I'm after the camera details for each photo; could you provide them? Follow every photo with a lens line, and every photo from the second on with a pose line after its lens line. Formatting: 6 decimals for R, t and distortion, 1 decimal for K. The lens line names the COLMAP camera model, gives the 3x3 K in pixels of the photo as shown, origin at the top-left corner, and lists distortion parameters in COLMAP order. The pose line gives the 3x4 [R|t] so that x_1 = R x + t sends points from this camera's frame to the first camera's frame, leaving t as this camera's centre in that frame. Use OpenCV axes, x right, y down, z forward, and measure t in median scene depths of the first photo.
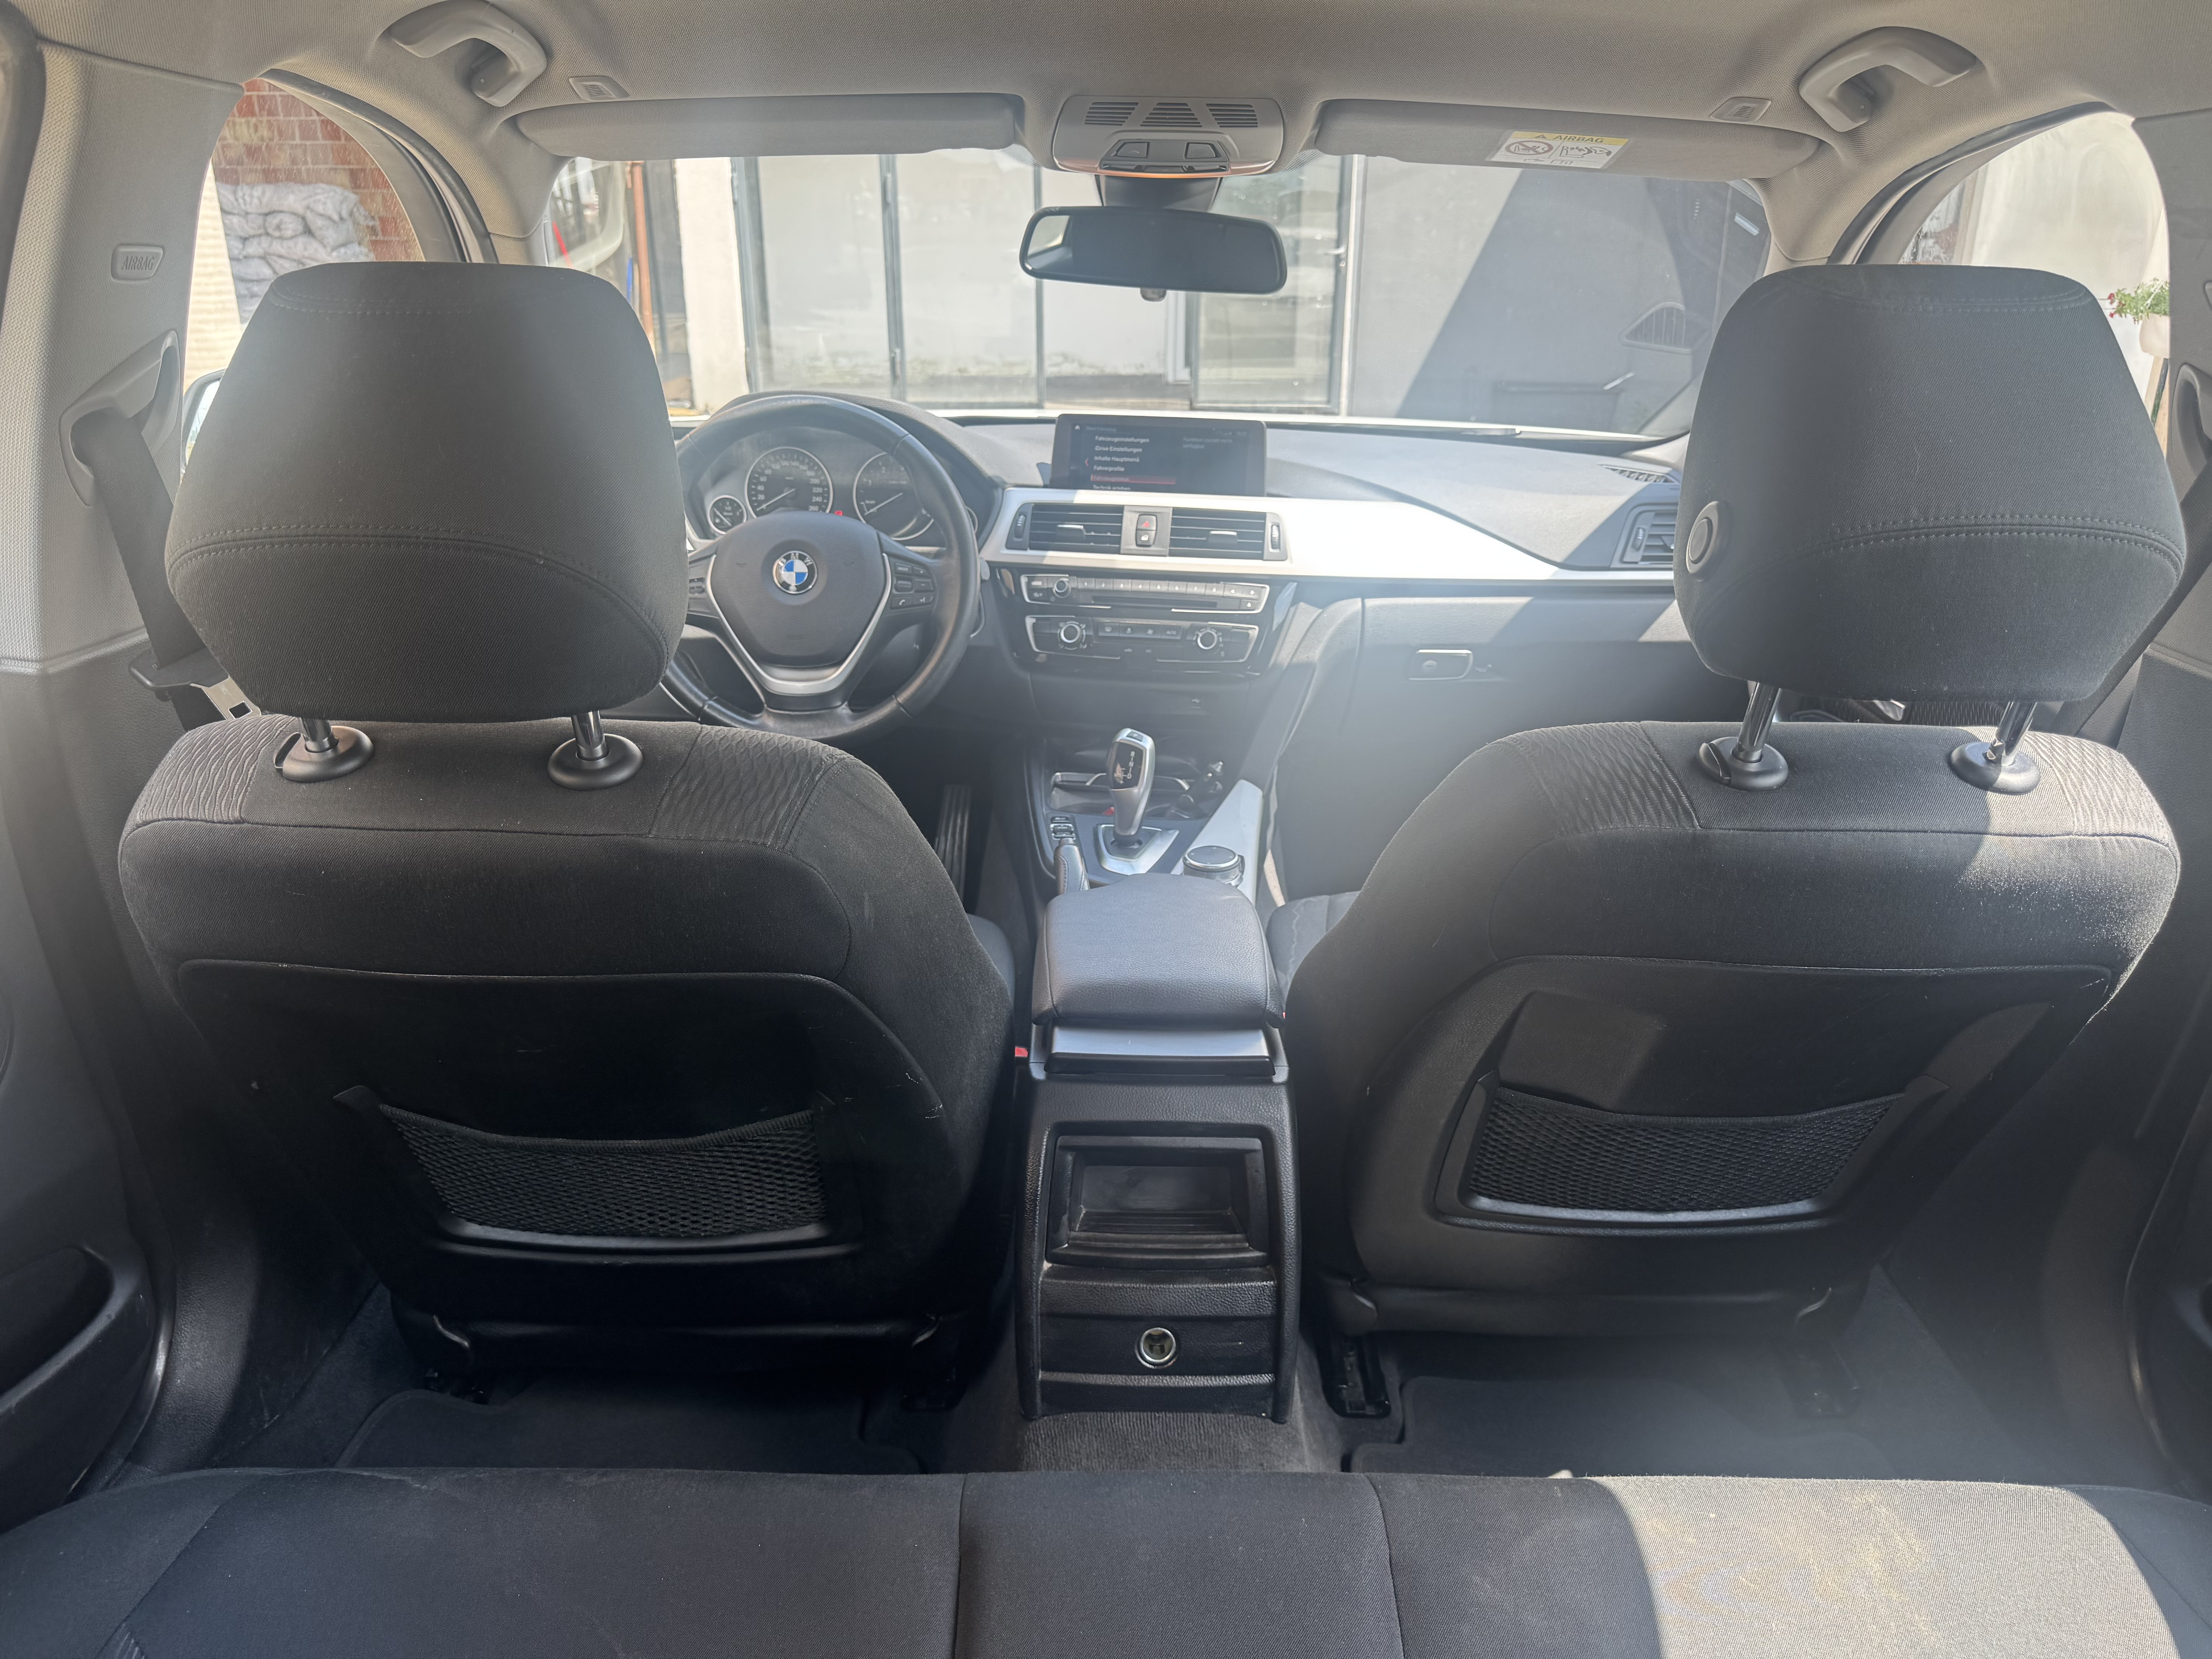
lens RADIAL K [[1569.8, 0, 1103.5], [0, 1569.8, 841.6], [0, 0, 1]] dist [0.013379, -0.013042]
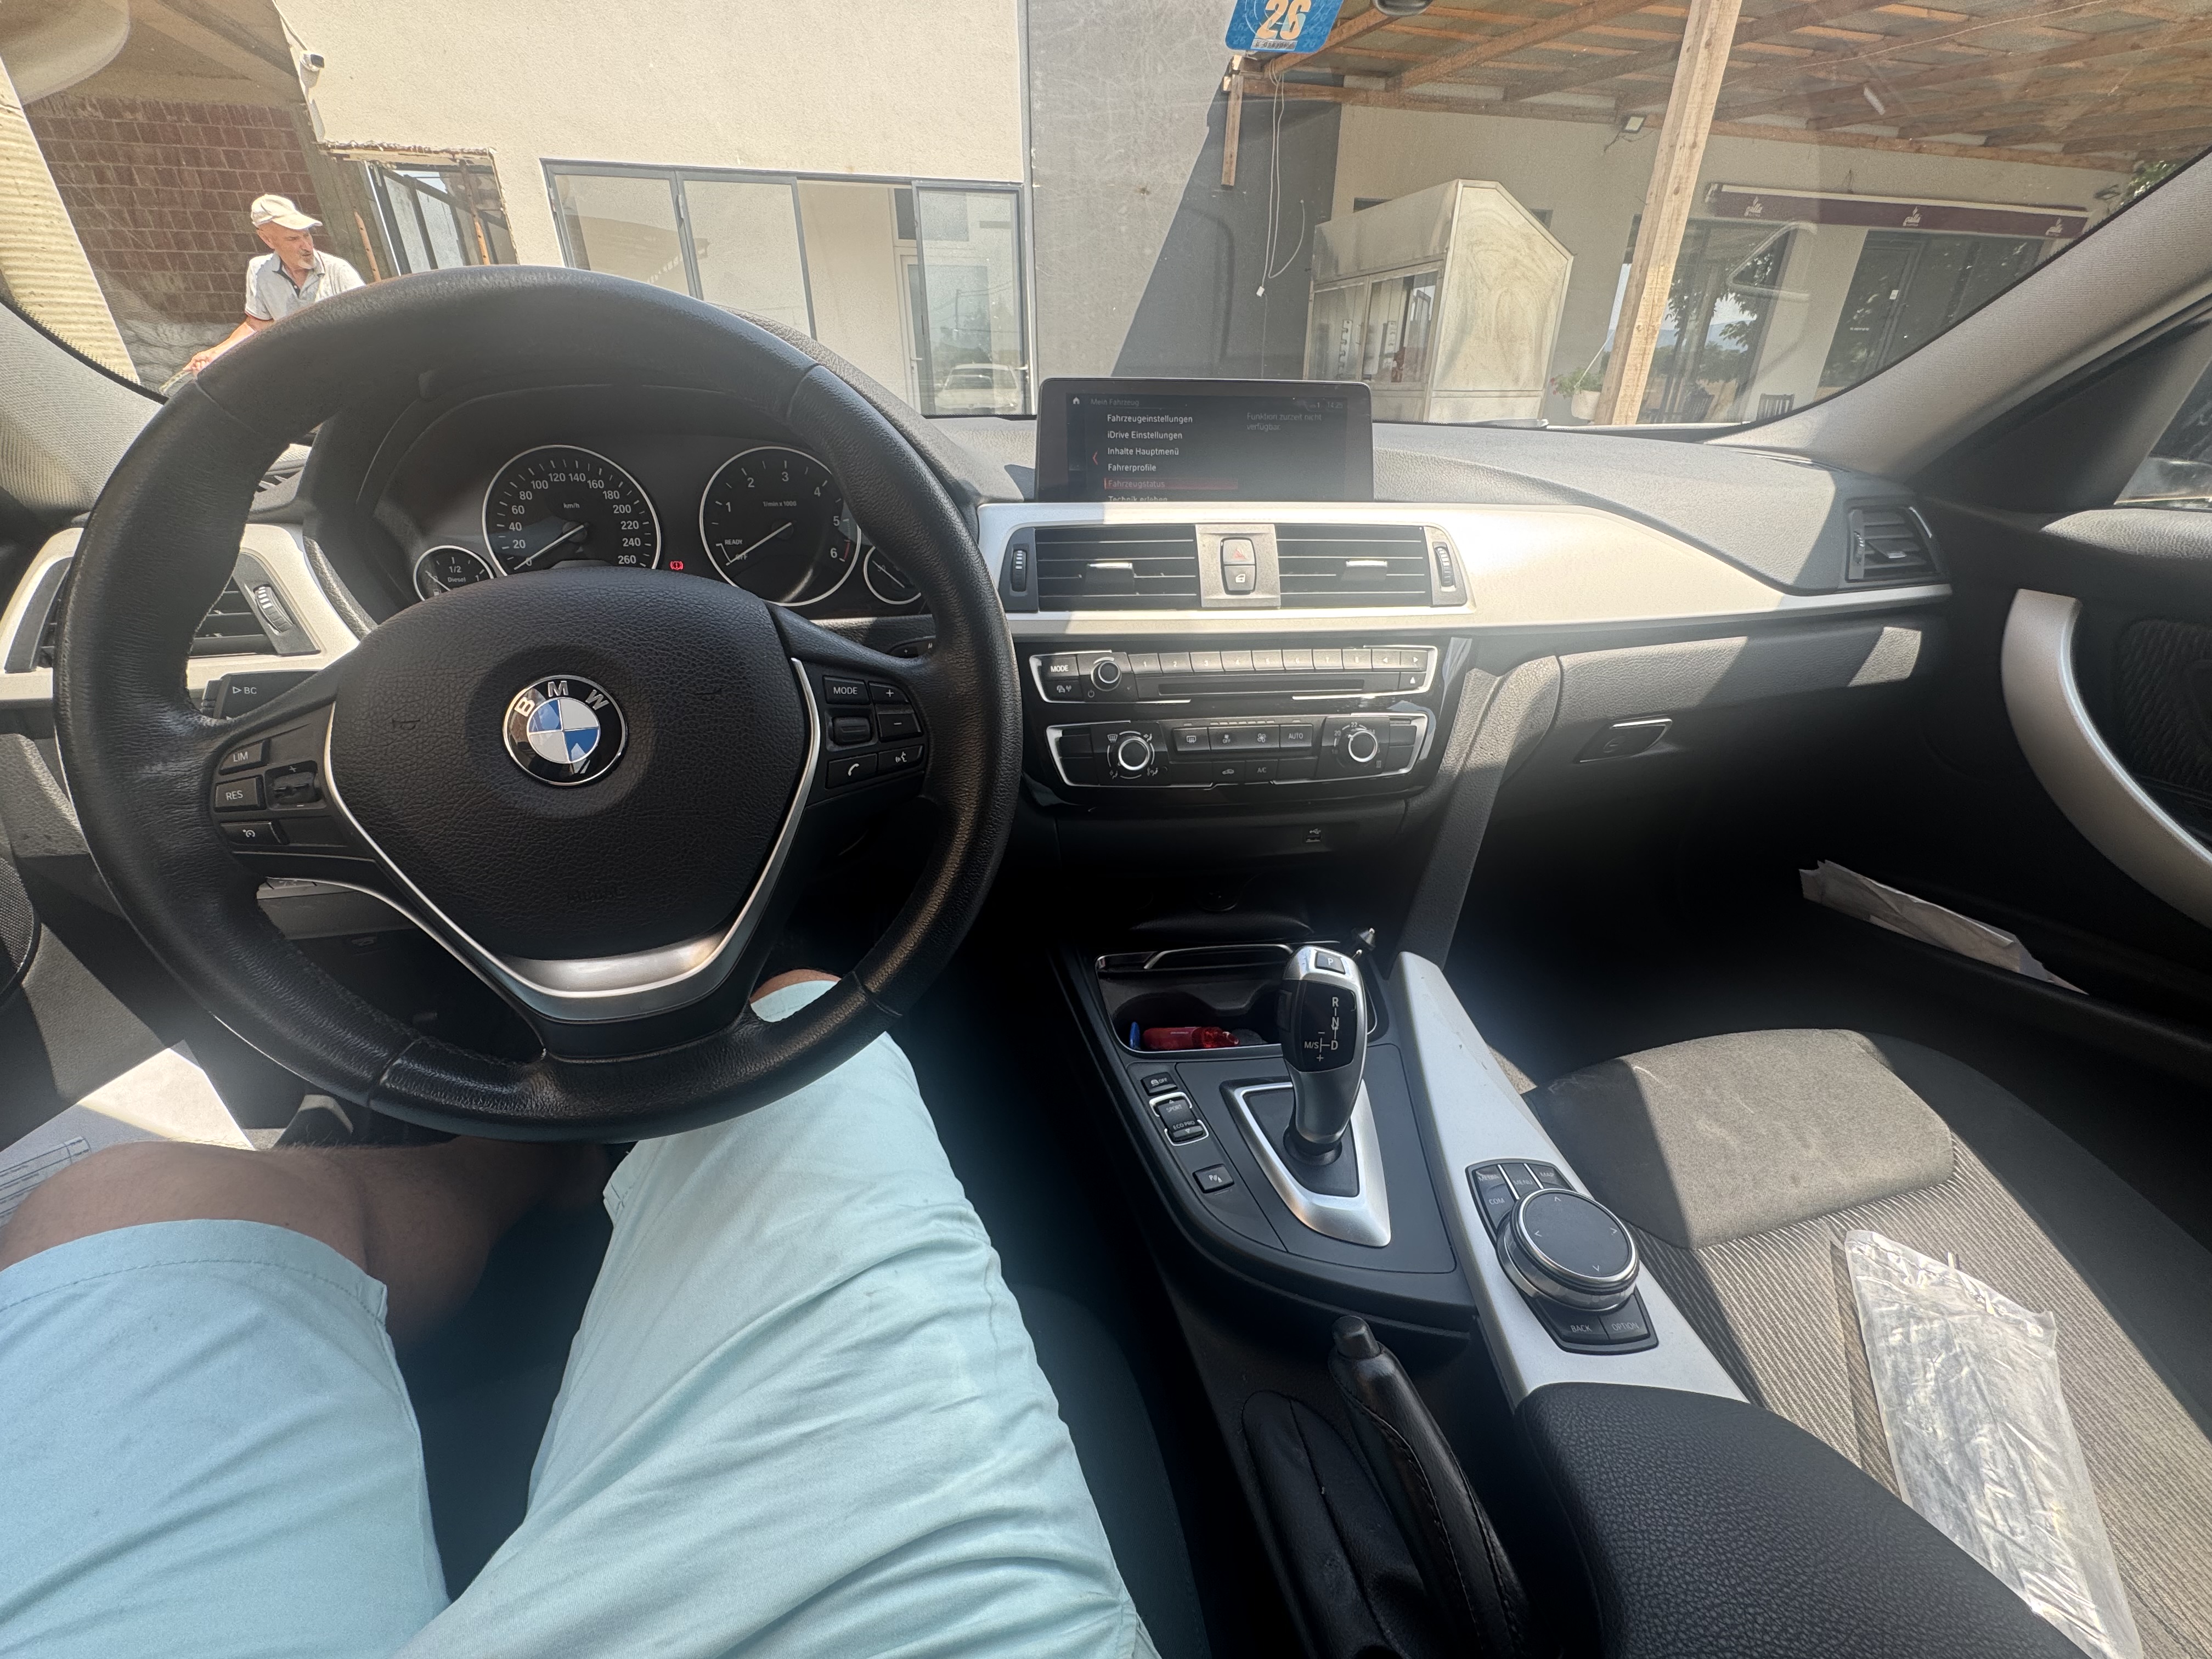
lens RADIAL K [[876.6, 0, 1105.1], [0, 876.6, 845.7], [0, 0, 1]] dist [-0.011821, 0.000871]
pose [[0.968047, -0.124787, 0.217516, -0.105819], [0.097099, 0.986257, 0.133671, -0.142969], [-0.231207, -0.108279, 0.966860, 0.680966]]
